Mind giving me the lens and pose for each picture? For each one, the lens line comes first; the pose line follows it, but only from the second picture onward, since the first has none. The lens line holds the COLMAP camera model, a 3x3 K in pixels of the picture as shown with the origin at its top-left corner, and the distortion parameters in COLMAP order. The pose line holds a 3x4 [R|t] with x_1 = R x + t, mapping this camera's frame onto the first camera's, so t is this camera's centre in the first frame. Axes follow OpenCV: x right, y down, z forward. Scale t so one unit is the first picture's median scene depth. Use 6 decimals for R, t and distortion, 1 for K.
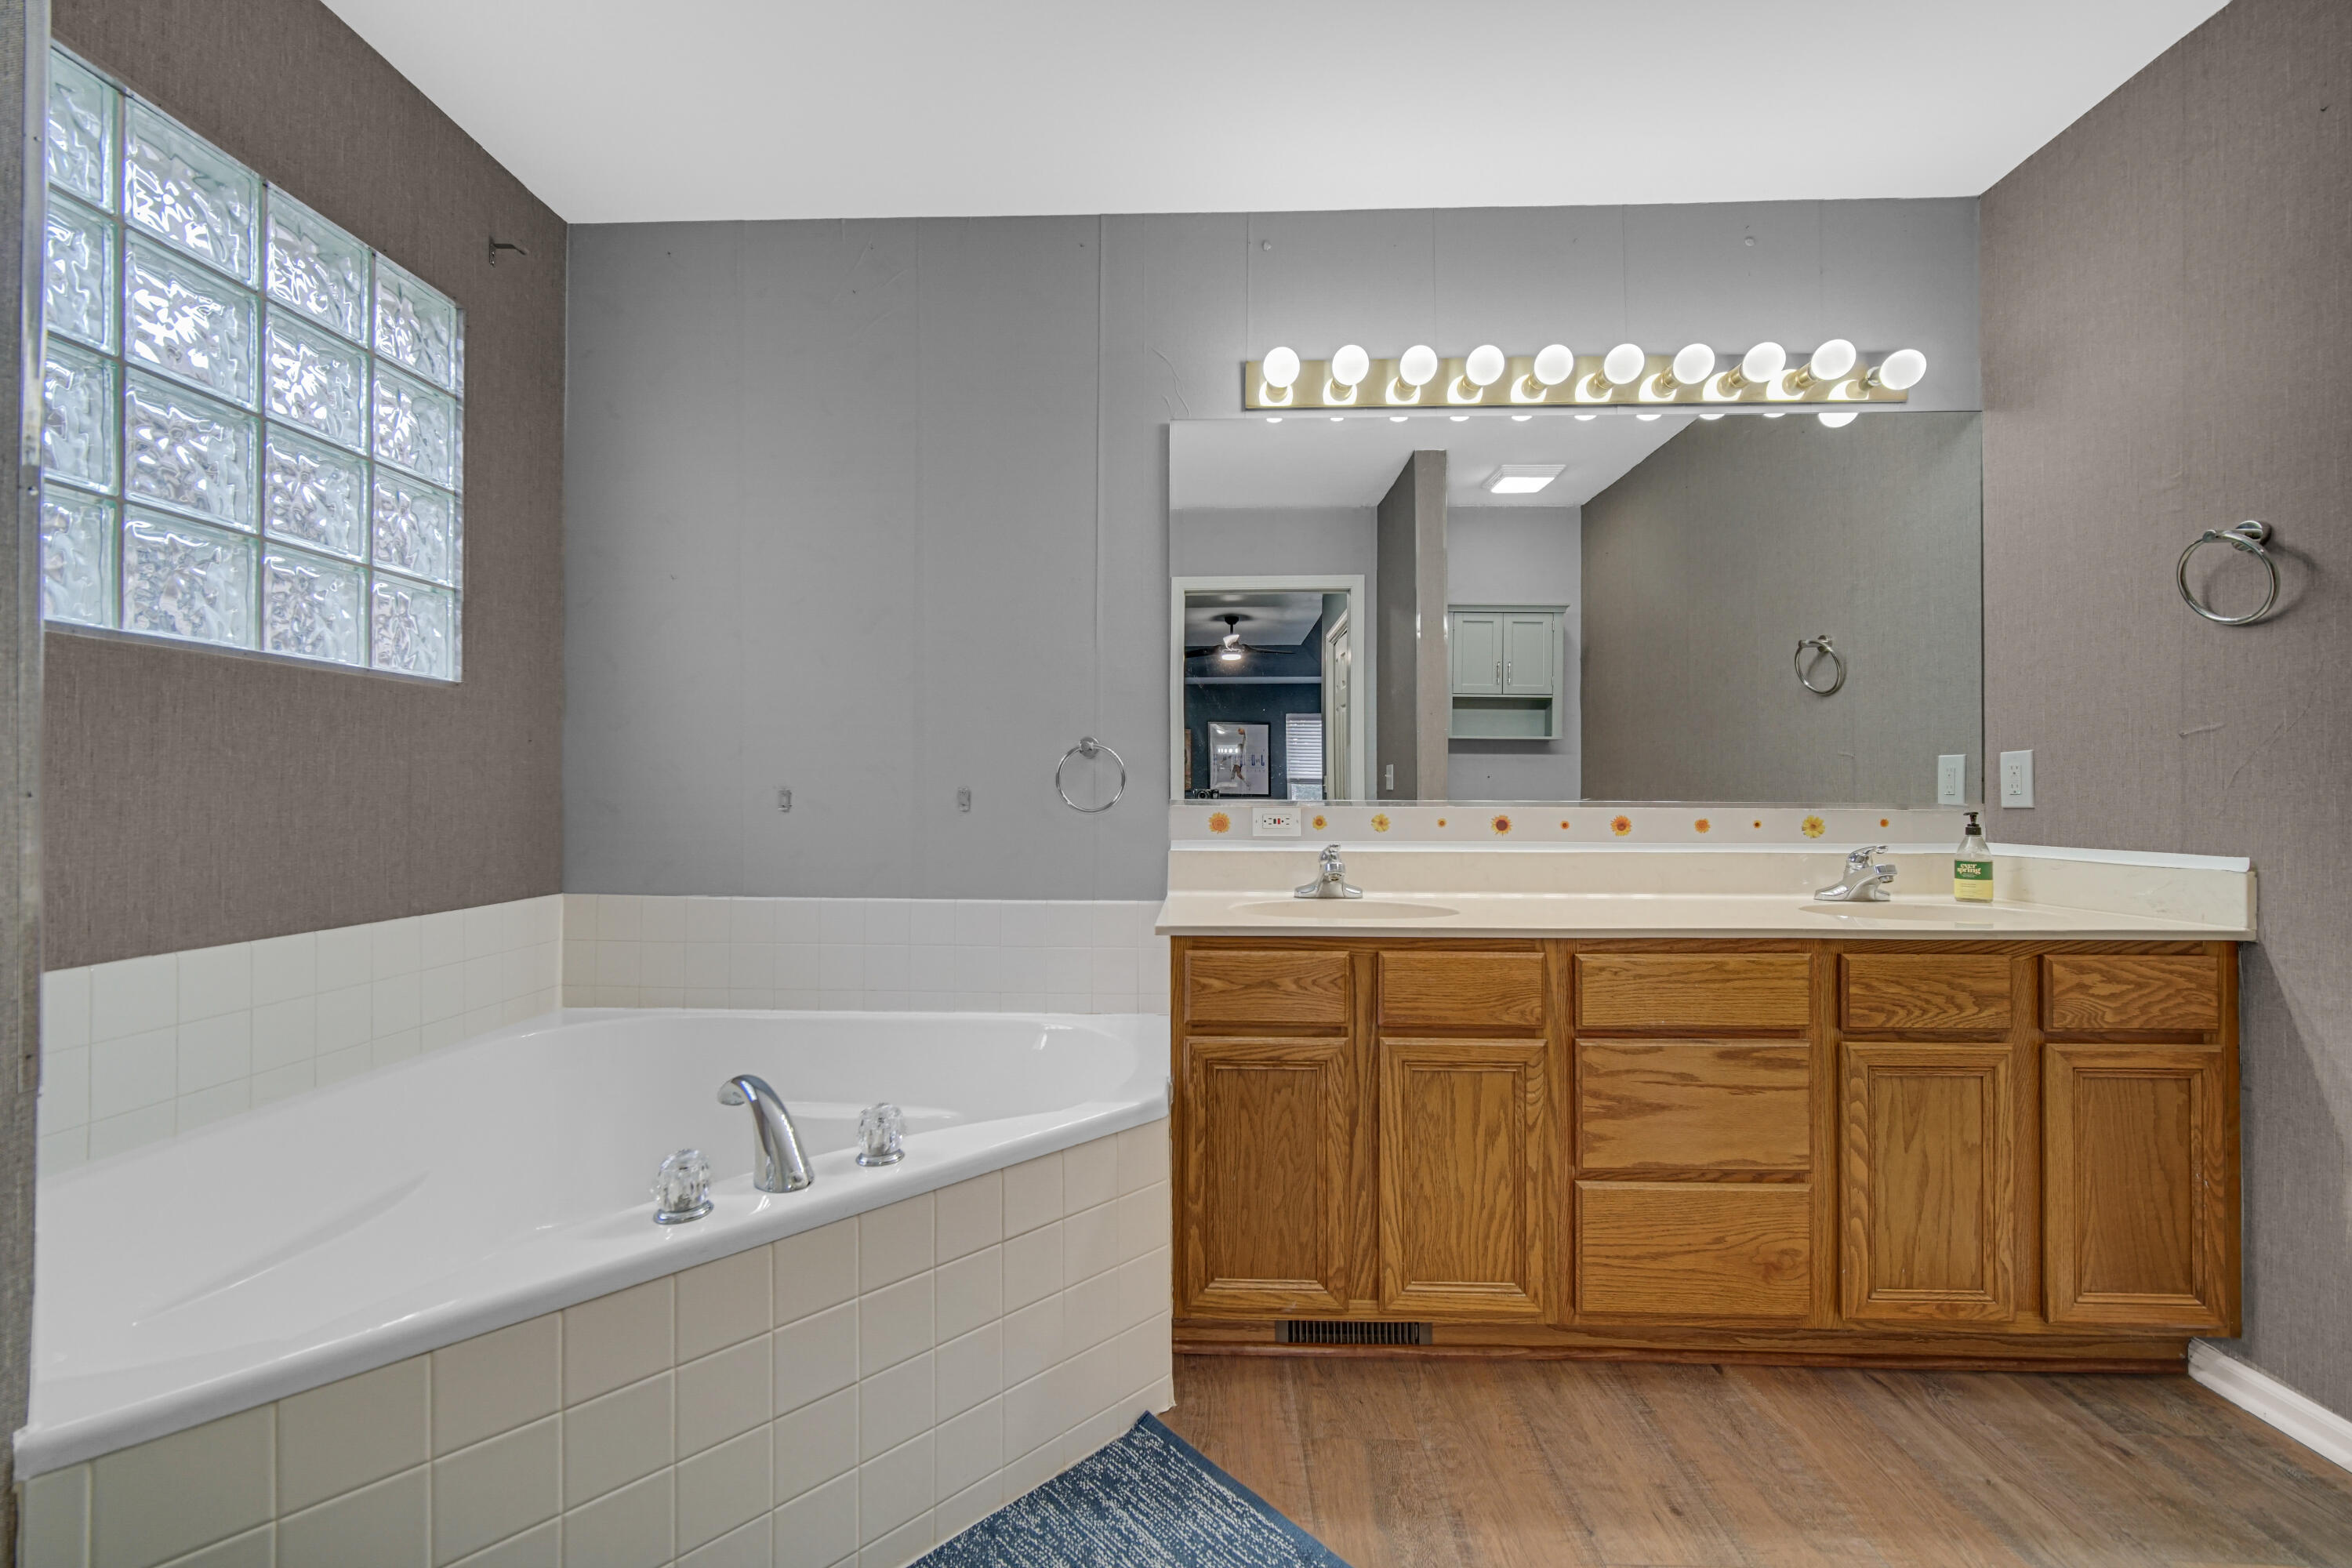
lens RADIAL K [[929.2, 0, 1172.7], [0, 929.2, 777.3], [0, 0, 1]] dist [-0.000876, -0.000234]
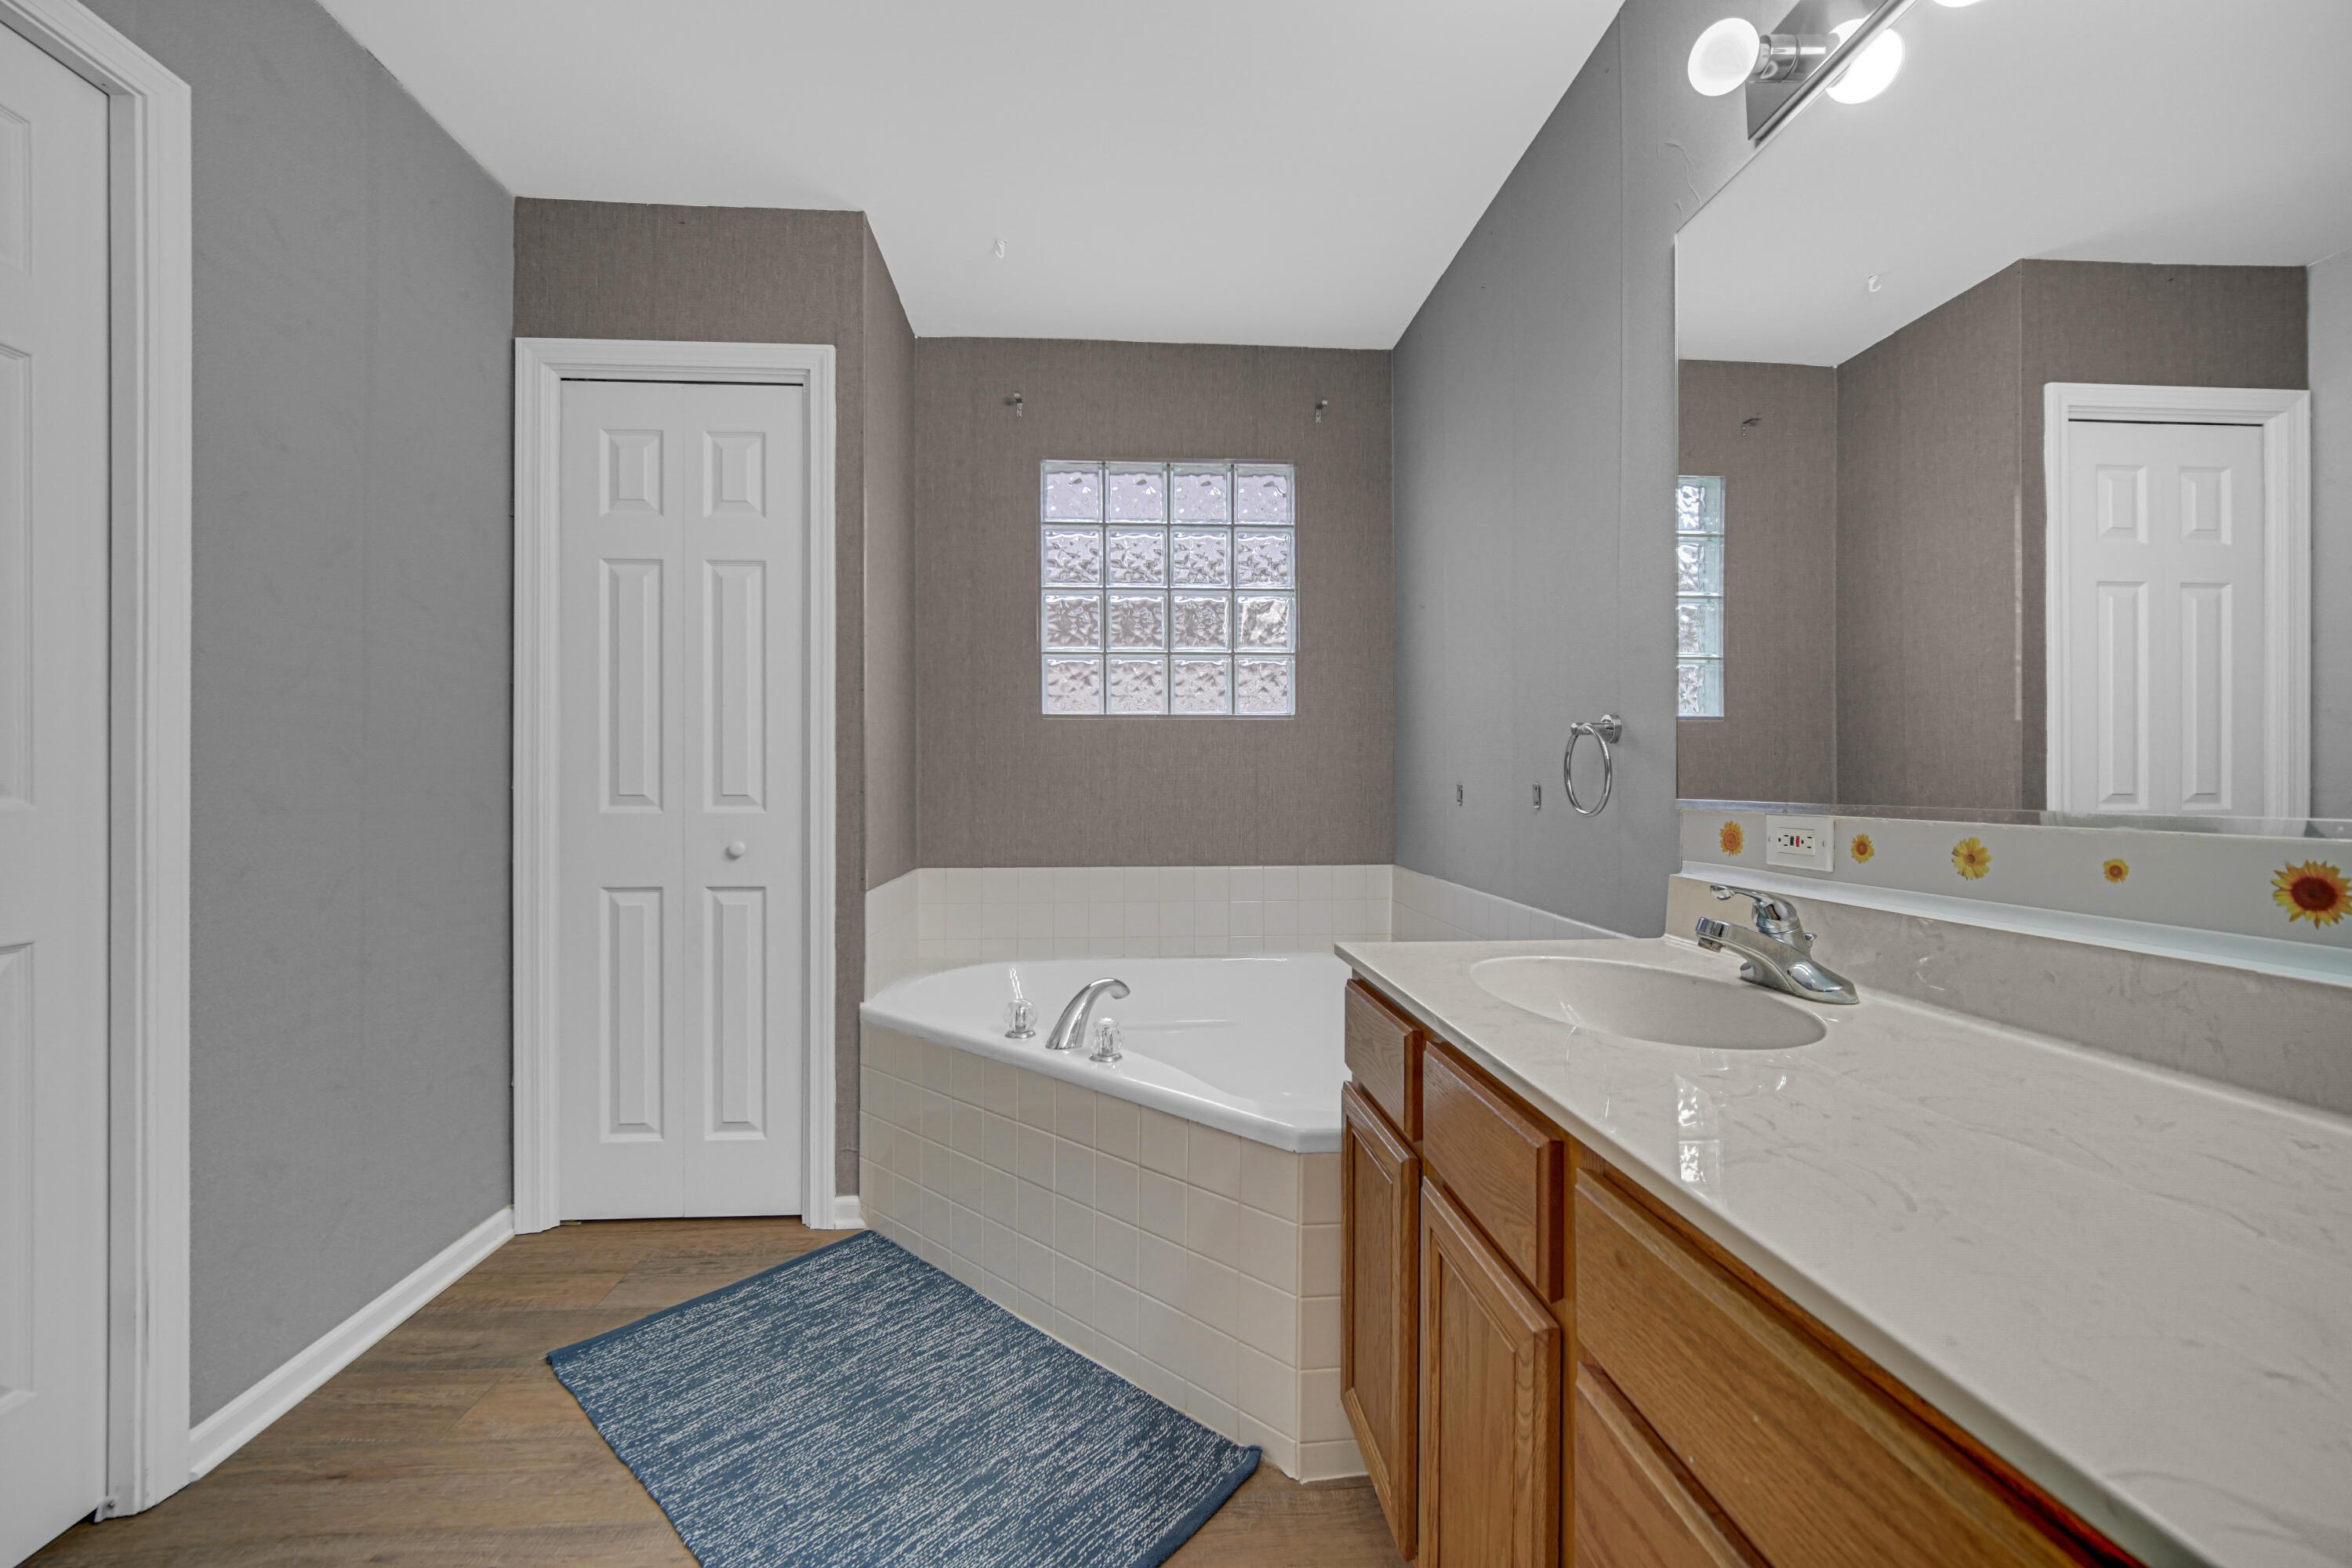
lens RADIAL K [[929.2, 0, 1172.7], [0, 929.2, 777.3], [0, 0, 1]] dist [-0.000876, -0.000234]
pose [[0.108292, -0.010392, -0.994065, 0.814219], [0.019049, 0.999783, -0.008377, 0.008259], [0.993937, -0.018028, 0.108467, 0.739144]]
